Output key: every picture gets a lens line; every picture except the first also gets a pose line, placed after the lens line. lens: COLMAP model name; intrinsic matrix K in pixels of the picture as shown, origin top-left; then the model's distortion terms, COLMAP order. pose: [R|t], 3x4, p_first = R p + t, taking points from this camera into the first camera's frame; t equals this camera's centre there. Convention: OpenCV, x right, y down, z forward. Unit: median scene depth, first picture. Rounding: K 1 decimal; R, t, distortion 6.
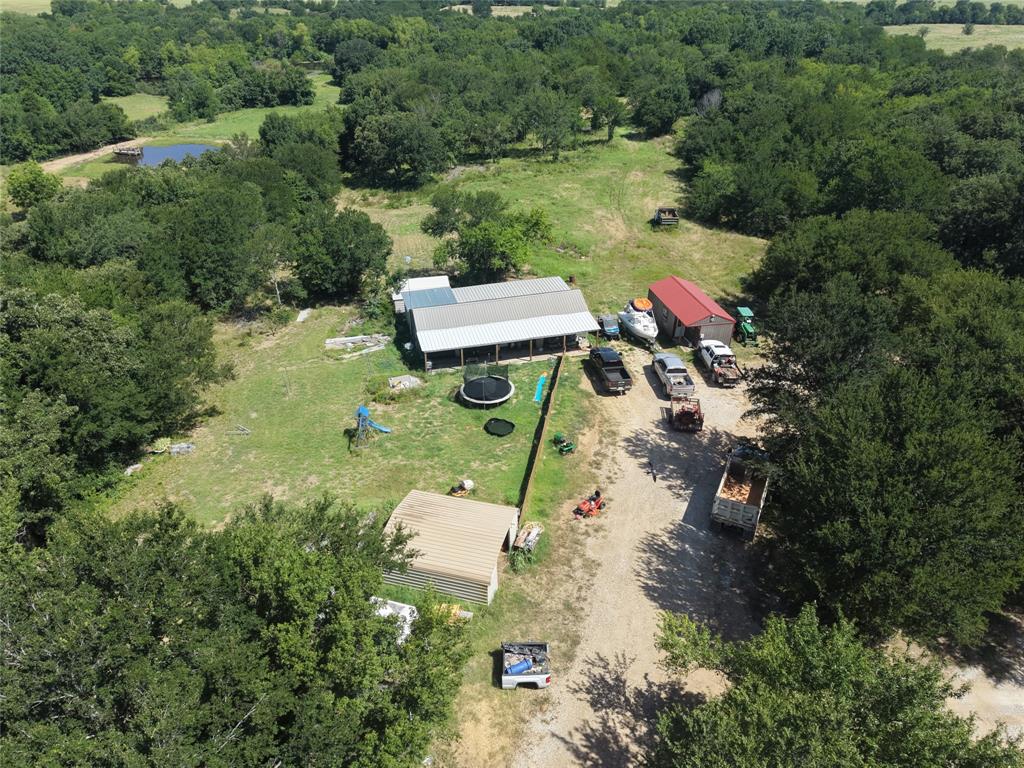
lens RADIAL K [[685.3, 0, 512.0], [0, 685.3, 384.0], [0, 0, 1]] dist [0.018852, -0.014805]
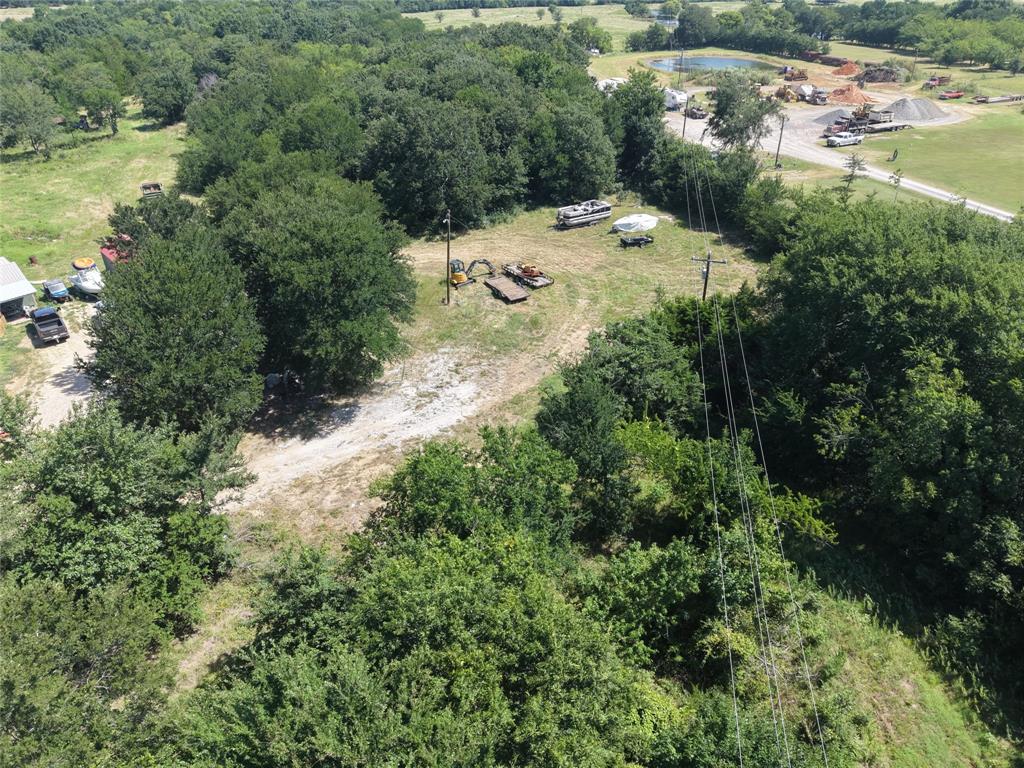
lens RADIAL K [[685.3, 0, 512.0], [0, 685.3, 384.0], [0, 0, 1]] dist [0.018852, -0.014805]
pose [[0.859664, -0.274455, 0.430874, 0.102949], [0.272758, 0.959738, 0.067130, 0.071563], [-0.431950, 0.059815, 0.899912, -0.098284]]
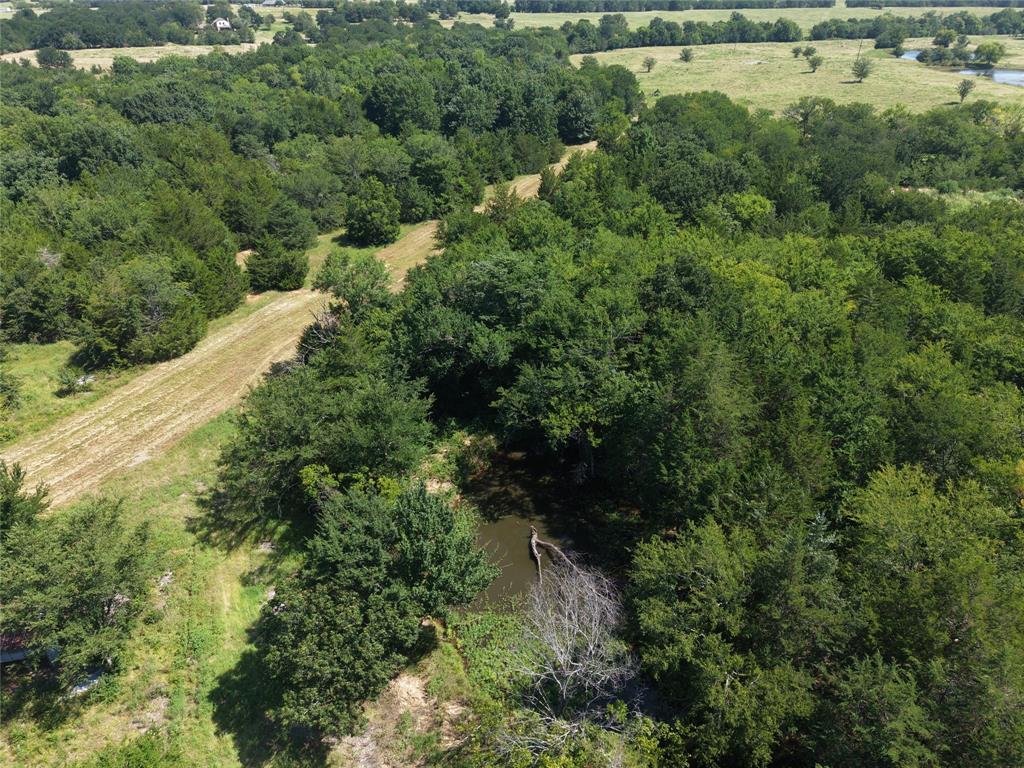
lens RADIAL K [[685.3, 0, 512.0], [0, 685.3, 384.0], [0, 0, 1]] dist [0.018852, -0.014805]
pose [[0.915007, -0.215492, 0.341065, 0.200286], [0.222543, 0.974741, 0.018825, -0.463910], [-0.336507, 0.058677, 0.939851, 0.745077]]
